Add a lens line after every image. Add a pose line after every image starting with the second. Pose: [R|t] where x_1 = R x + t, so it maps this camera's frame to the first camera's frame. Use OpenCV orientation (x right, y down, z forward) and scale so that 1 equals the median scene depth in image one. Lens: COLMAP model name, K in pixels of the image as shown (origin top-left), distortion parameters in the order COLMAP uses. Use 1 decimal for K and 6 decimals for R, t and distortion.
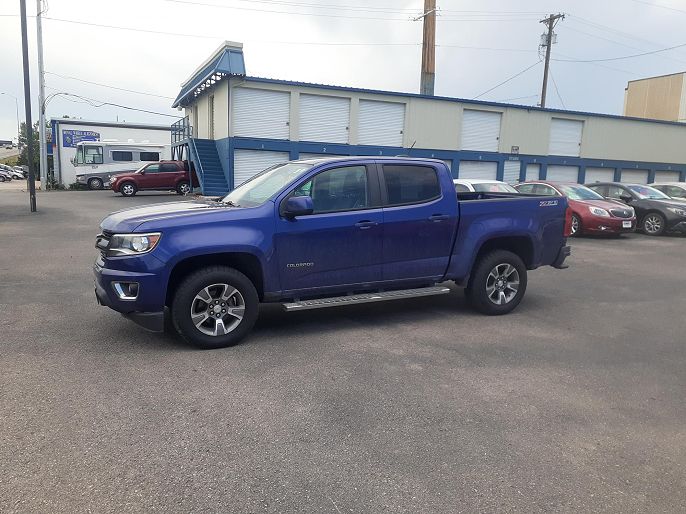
lens RADIAL K [[560.5, 0, 343.0], [0, 560.5, 257.0], [0, 0, 1]] dist [0.071108, -0.105250]
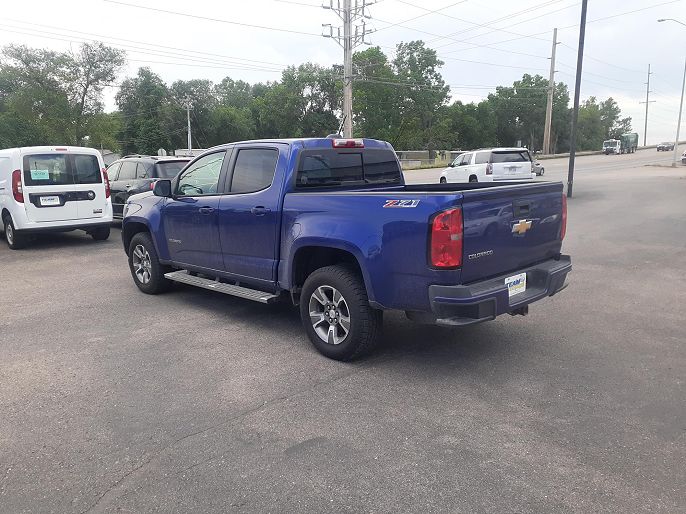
lens RADIAL K [[560.5, 0, 343.0], [0, 560.5, 257.0], [0, 0, 1]] dist [0.071108, -0.105250]
pose [[0.309506, 0.140055, -0.940527, 0.977178], [-0.118797, 0.987040, 0.107888, -0.104059], [0.943448, 0.078340, 0.322133, 0.829470]]
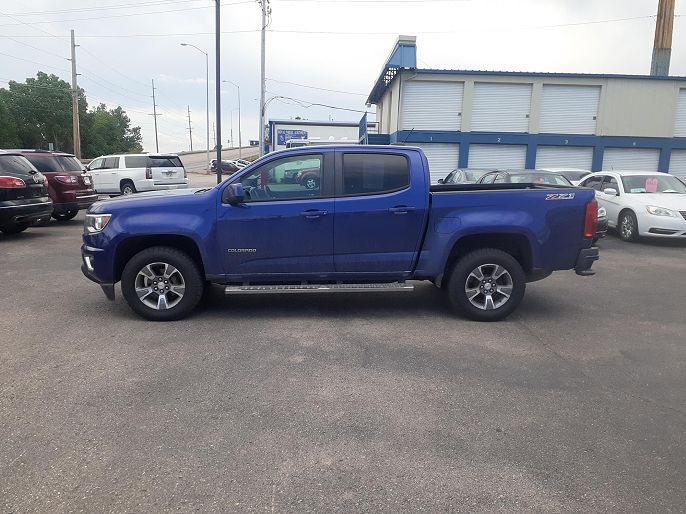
lens RADIAL K [[560.5, 0, 343.0], [0, 560.5, 257.0], [0, 0, 1]] dist [0.071108, -0.105250]
pose [[0.915913, 0.058294, -0.397120, 0.443786], [-0.054396, 0.998297, 0.021082, -0.005059], [0.397673, 0.002292, 0.917525, 0.103581]]
